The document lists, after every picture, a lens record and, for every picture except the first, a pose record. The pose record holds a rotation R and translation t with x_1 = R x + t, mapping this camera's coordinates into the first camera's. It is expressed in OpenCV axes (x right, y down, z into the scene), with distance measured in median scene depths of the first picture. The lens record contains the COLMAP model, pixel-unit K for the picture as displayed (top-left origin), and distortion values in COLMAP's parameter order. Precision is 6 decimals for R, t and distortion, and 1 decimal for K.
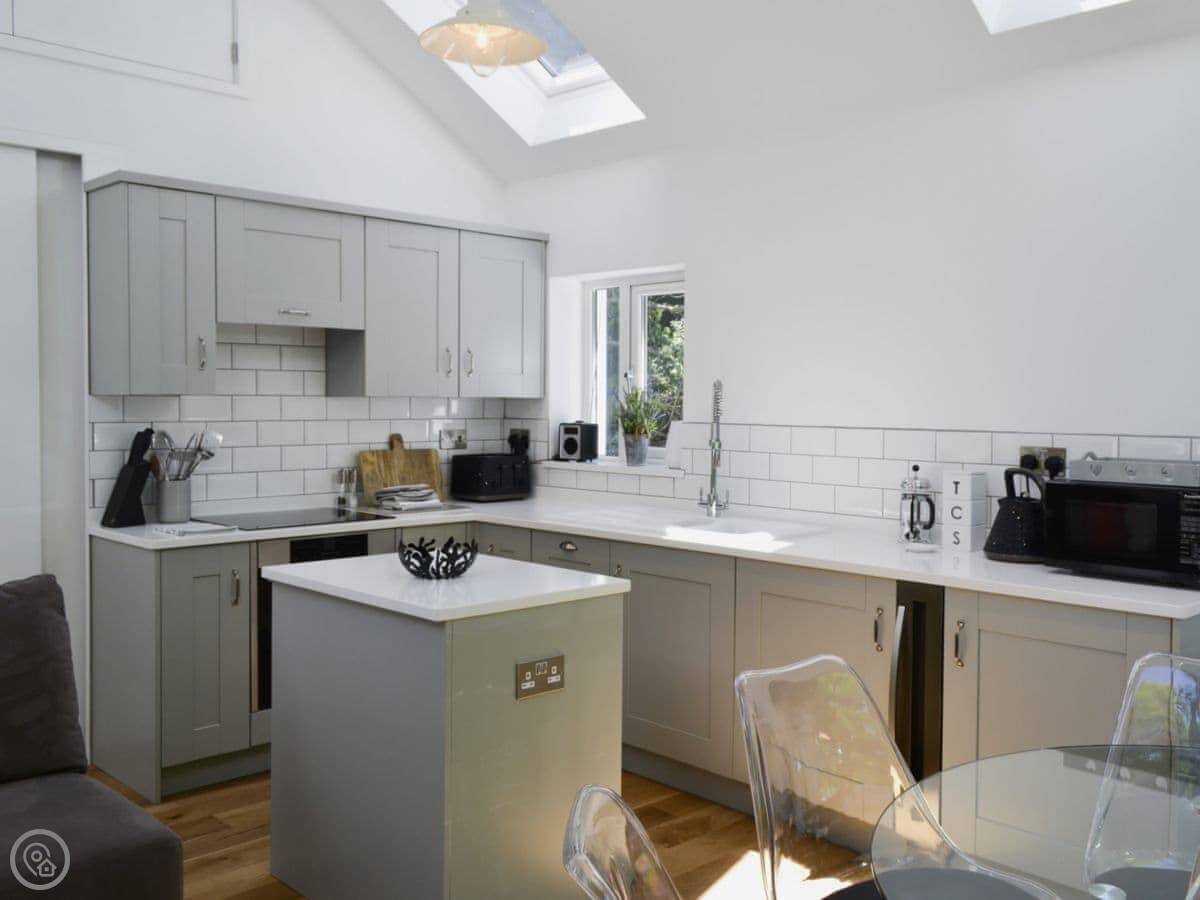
lens RADIAL K [[1077.9, 0, 665.2], [0, 1077.9, 424.6], [0, 0, 1]] dist [0.006314, 0.012323]
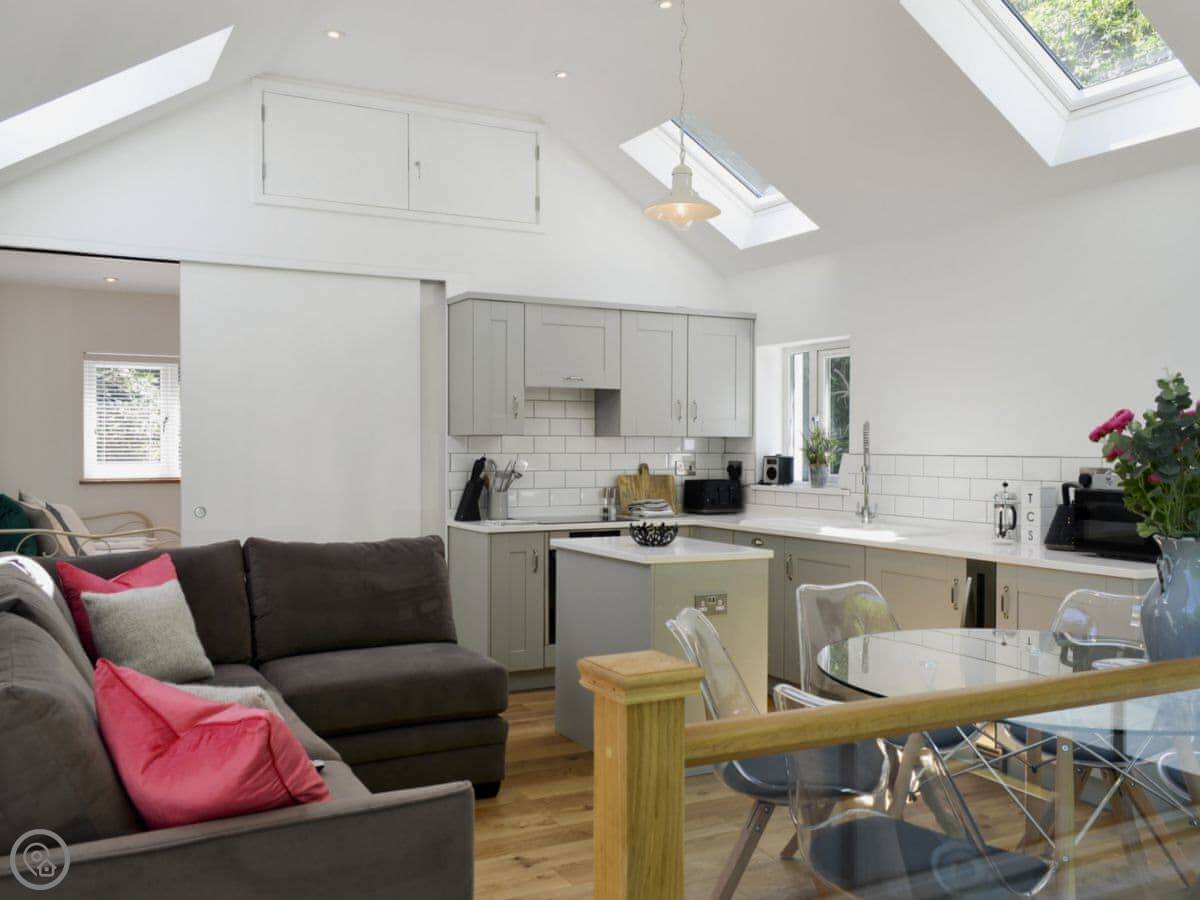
lens RADIAL K [[1009.6, 0, 564.5], [0, 1009.6, 451.1], [0, 0, 1]] dist [-0.005720, -0.237198]
pose [[0.938835, -0.000478, -0.344368, 0.111425], [-0.006344, 0.999805, -0.018682, 0.019483], [0.344310, 0.019724, 0.938649, -0.276411]]
